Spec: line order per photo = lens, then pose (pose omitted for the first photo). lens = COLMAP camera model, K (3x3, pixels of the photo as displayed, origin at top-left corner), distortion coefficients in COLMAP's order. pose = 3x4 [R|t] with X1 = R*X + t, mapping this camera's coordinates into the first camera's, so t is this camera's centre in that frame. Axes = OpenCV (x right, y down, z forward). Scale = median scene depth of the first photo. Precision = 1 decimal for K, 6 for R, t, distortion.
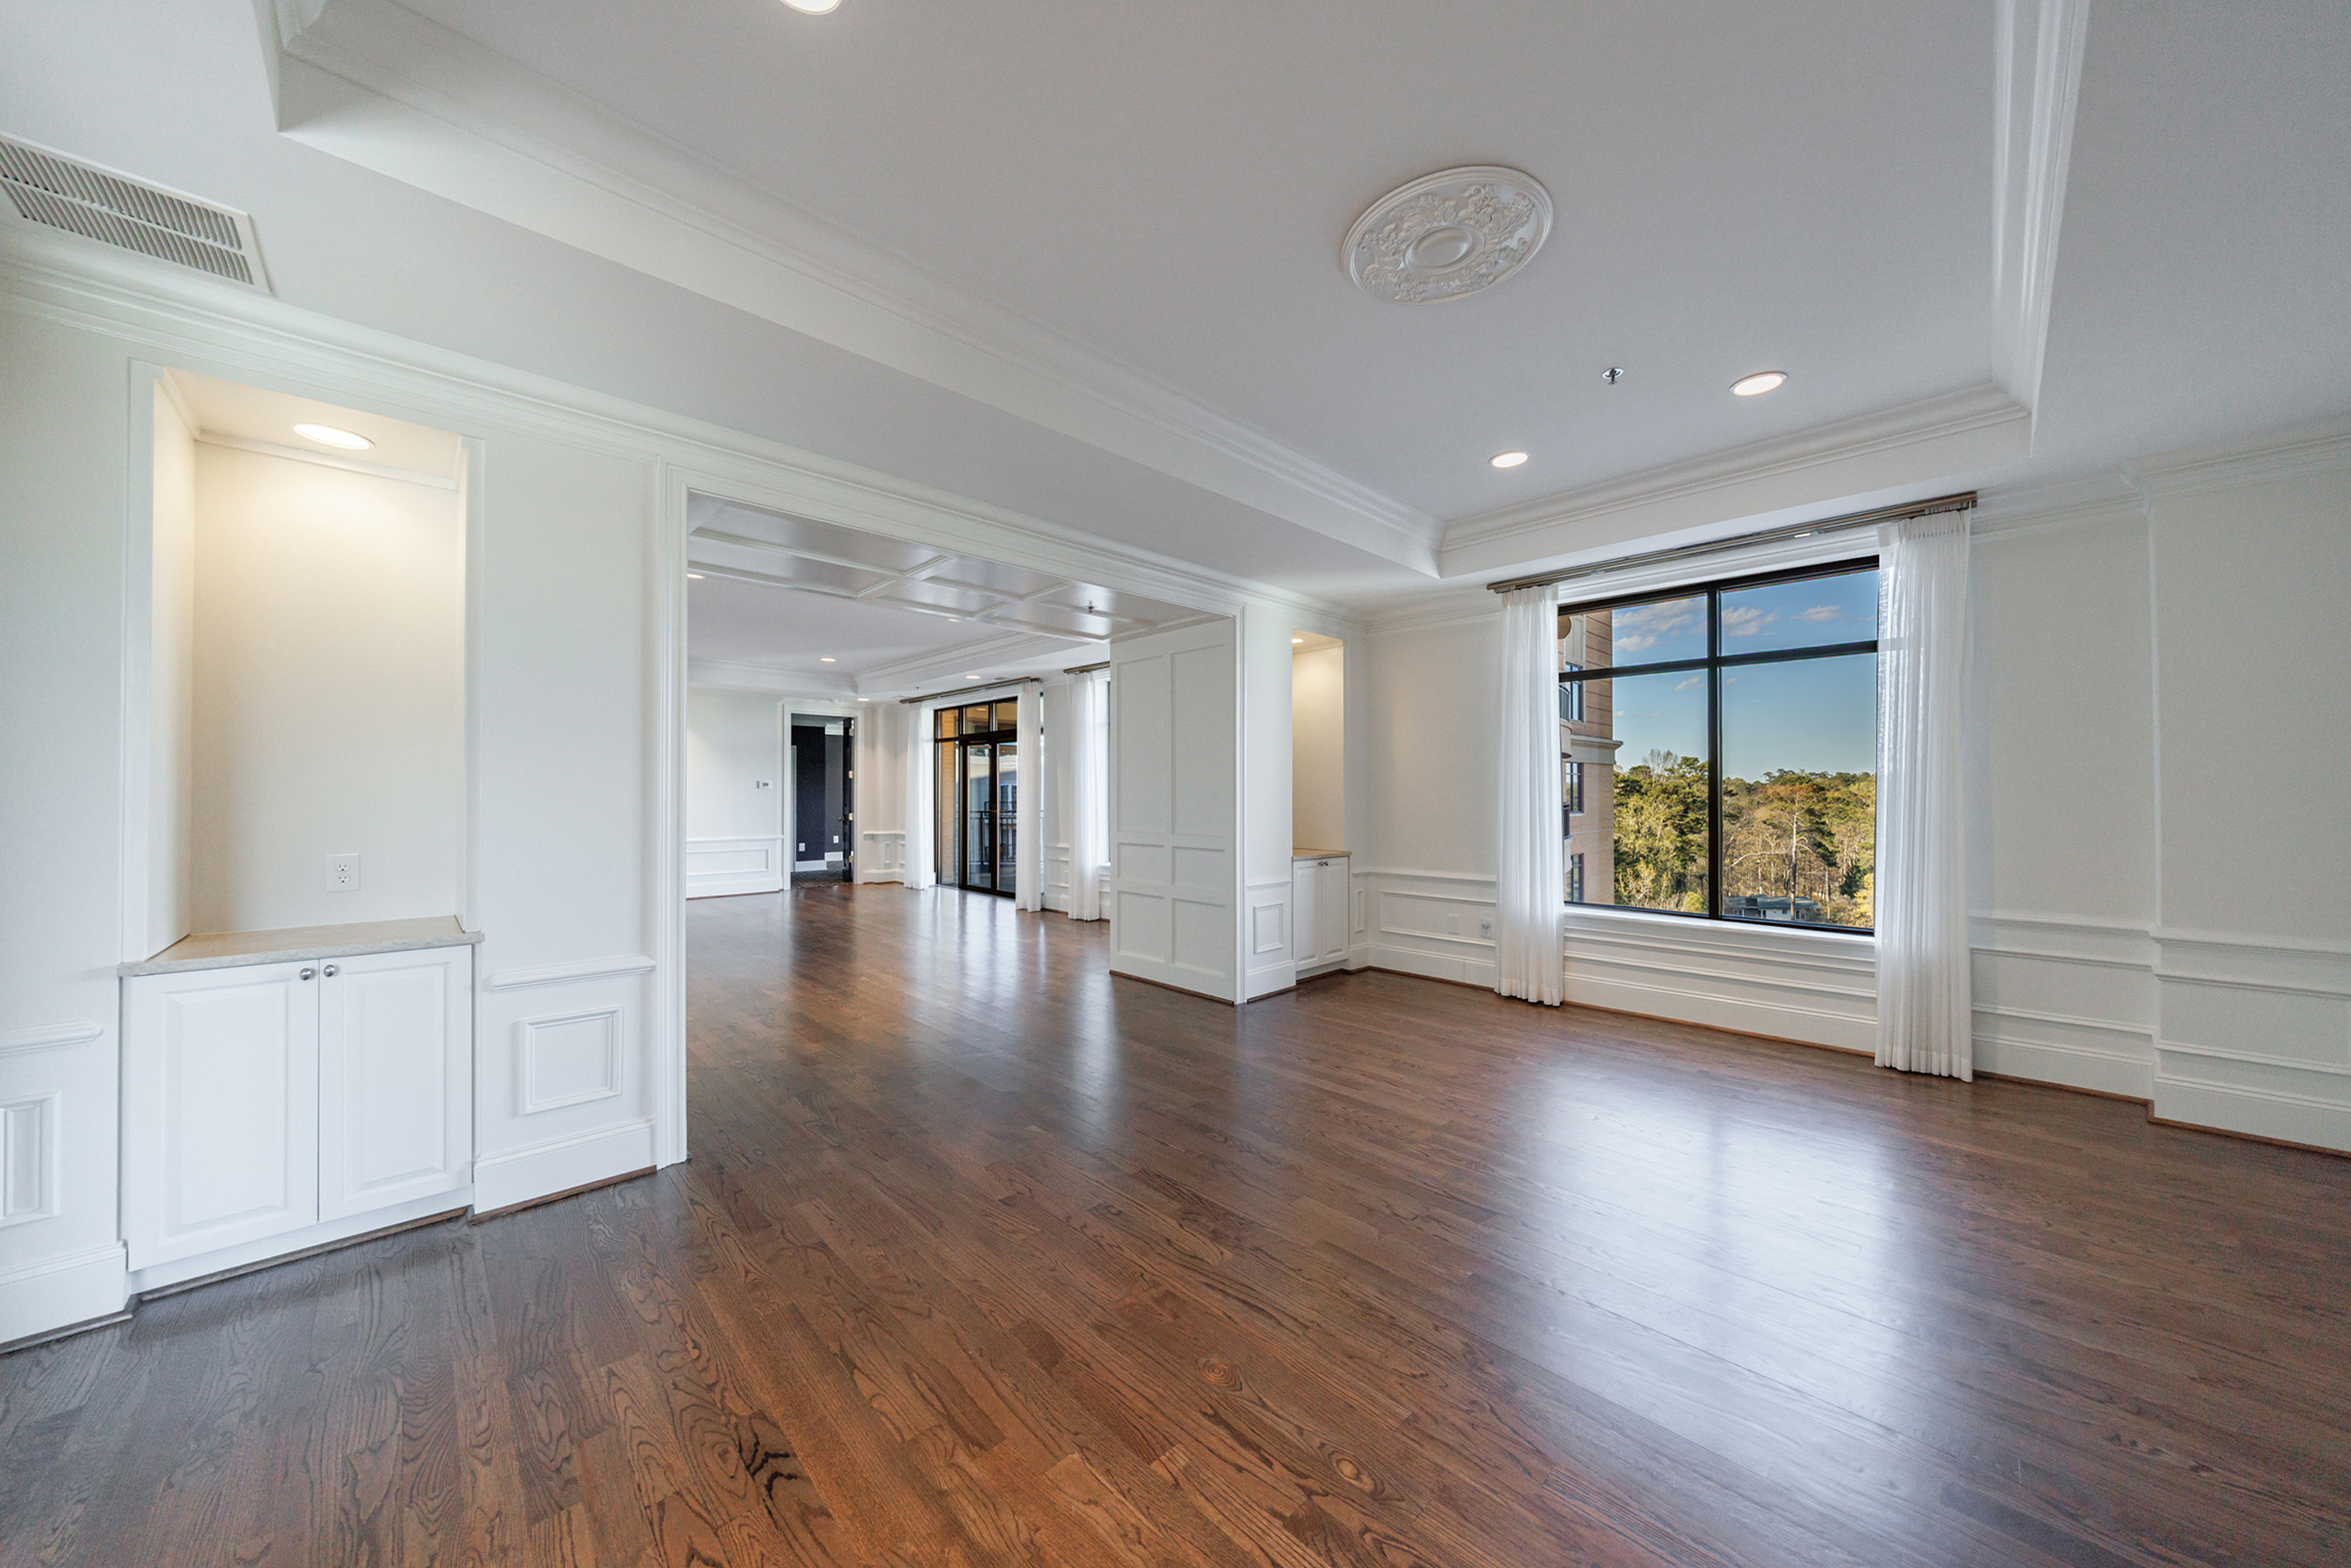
lens RADIAL K [[809.8, 0, 1161.8], [0, 809.8, 787.6], [0, 0, 1]] dist [-0.004317, -0.000195]
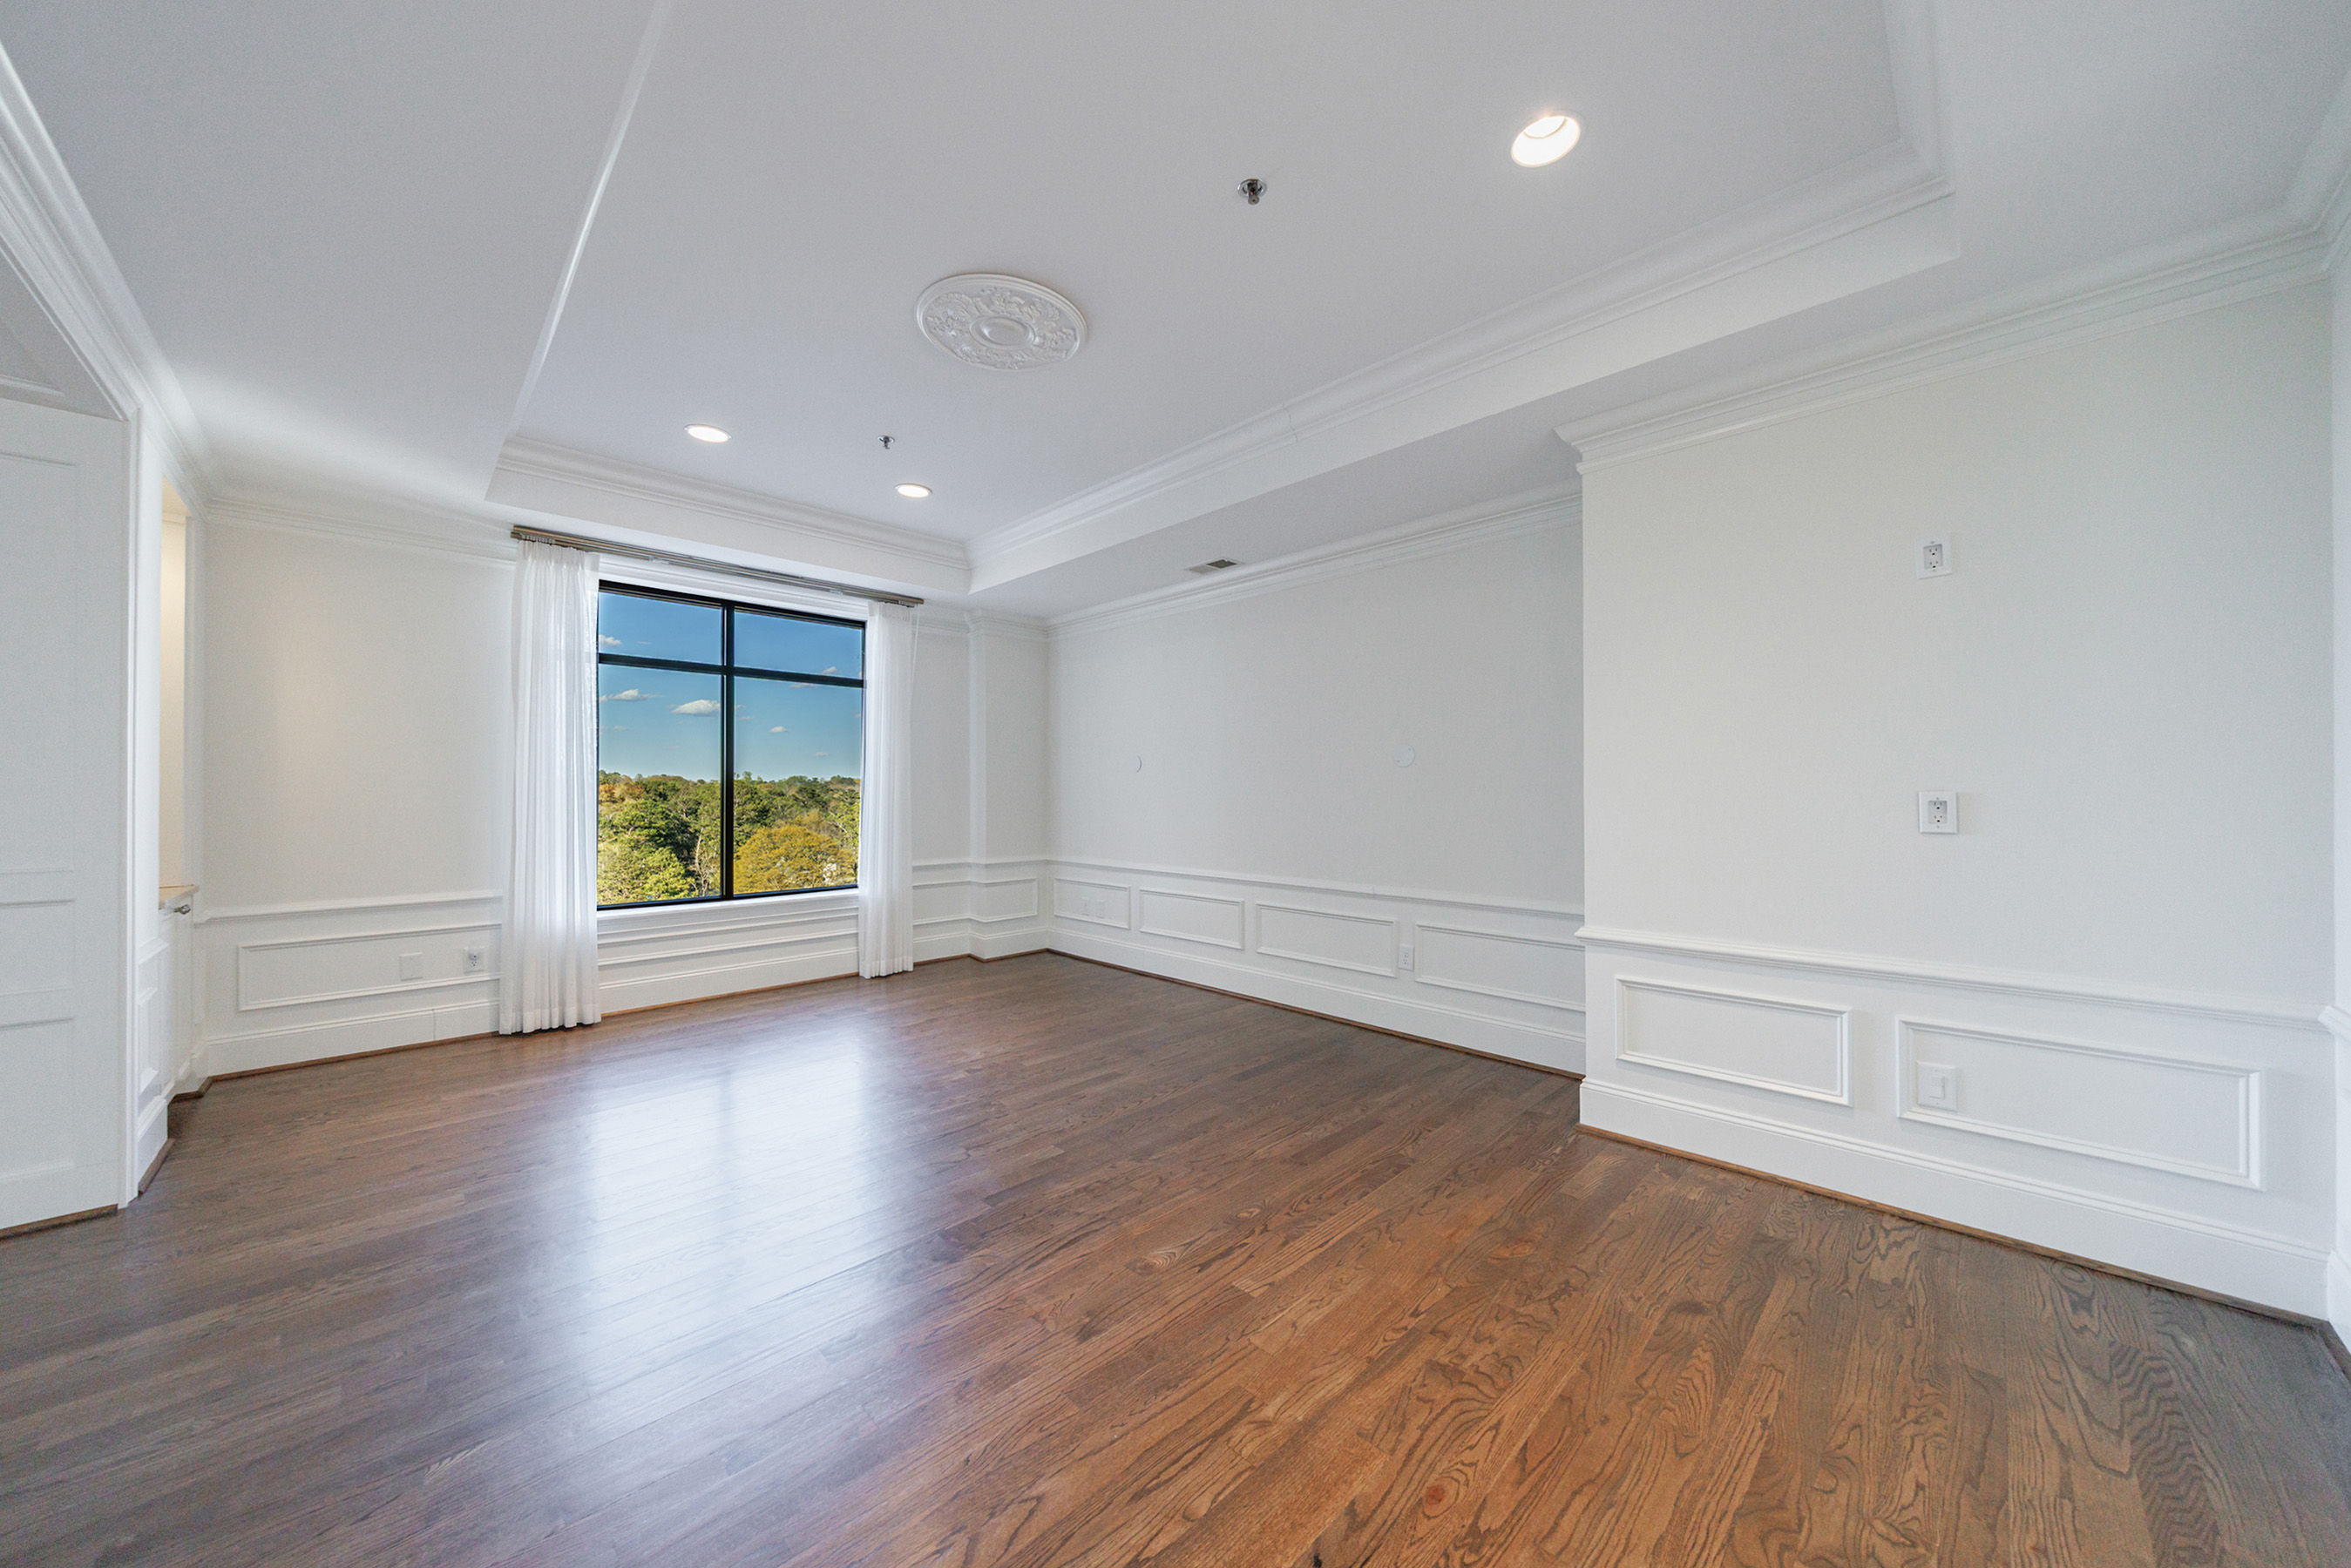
lens RADIAL K [[809.6, 0, 1170.4], [0, 809.6, 791.7], [0, 0, 1]] dist [-0.004317, -0.000195]
pose [[-0.022971, 0.004054, 0.999728, -0.459870], [-0.005610, 0.999976, -0.004184, 0.014117], [-0.999720, -0.005705, -0.022948, 0.412545]]
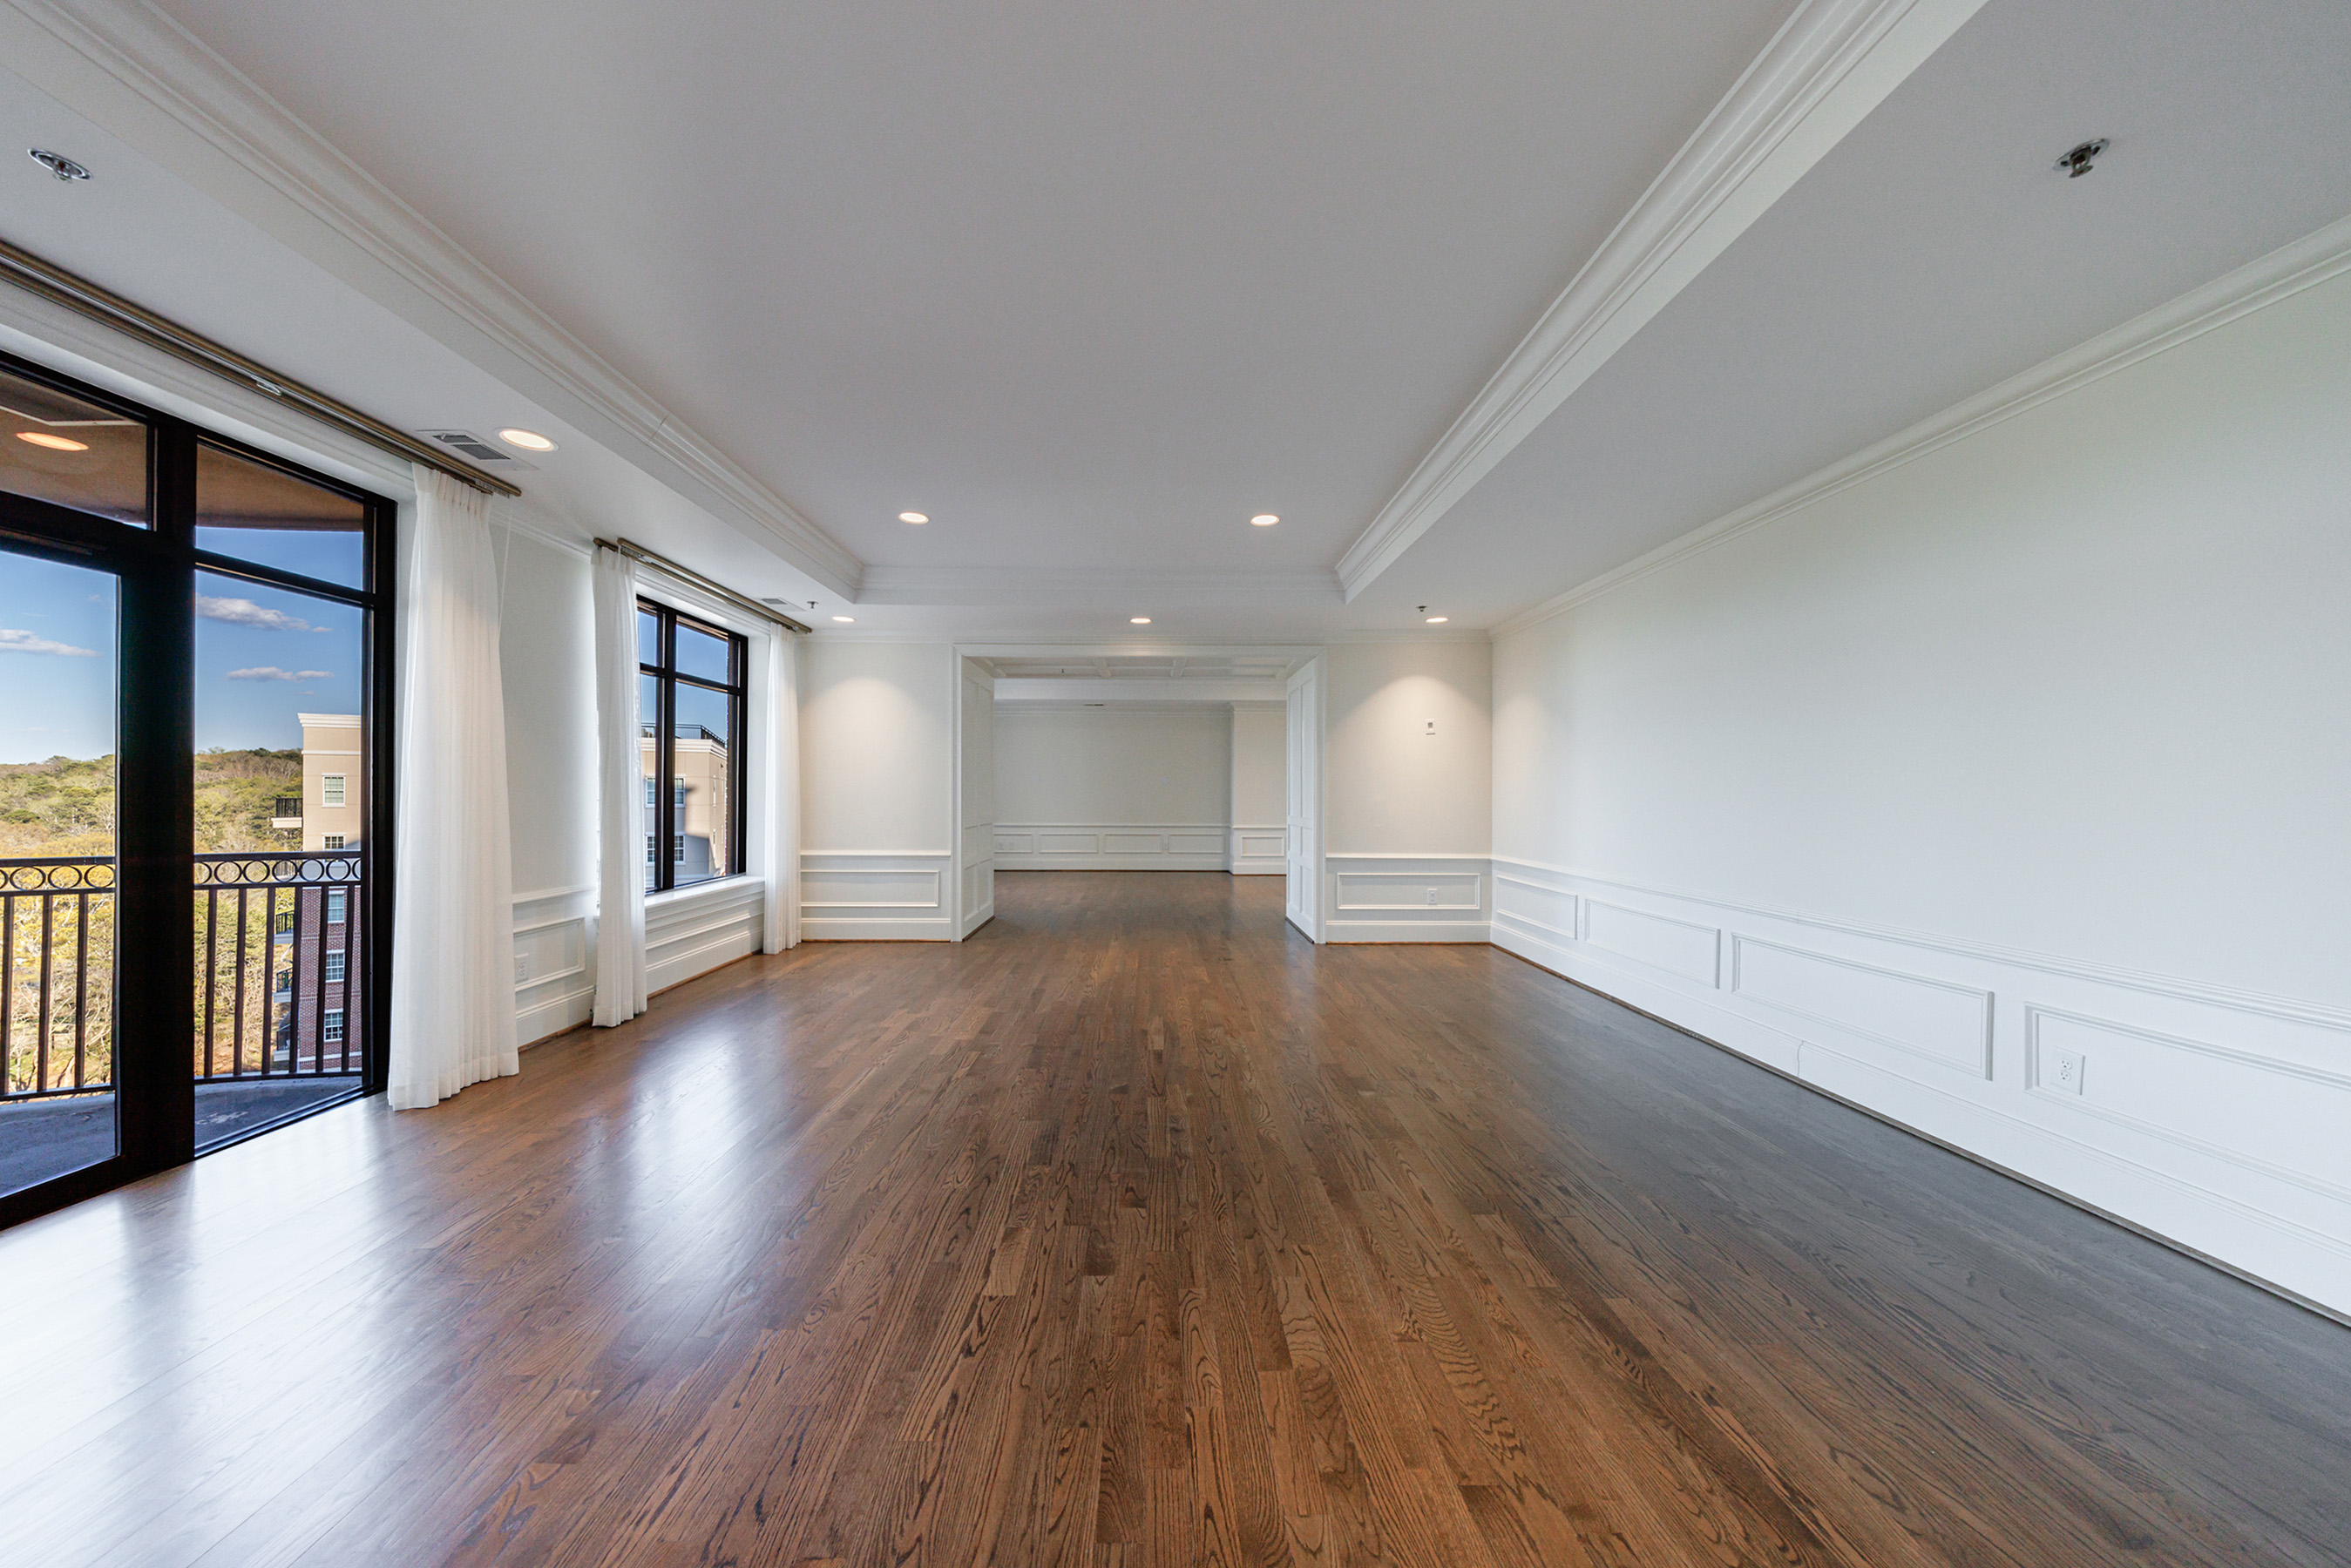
lens RADIAL K [[742.2, 0, 1173.9], [0, 742.2, 790.3], [0, 0, 1]] dist [-0.004856, -0.000322]
pose [[-0.762239, 0.001035, 0.647295, -0.805444], [-0.003792, 0.999974, -0.006064, 0.015630], [-0.647285, -0.007077, -0.762215, 1.141367]]
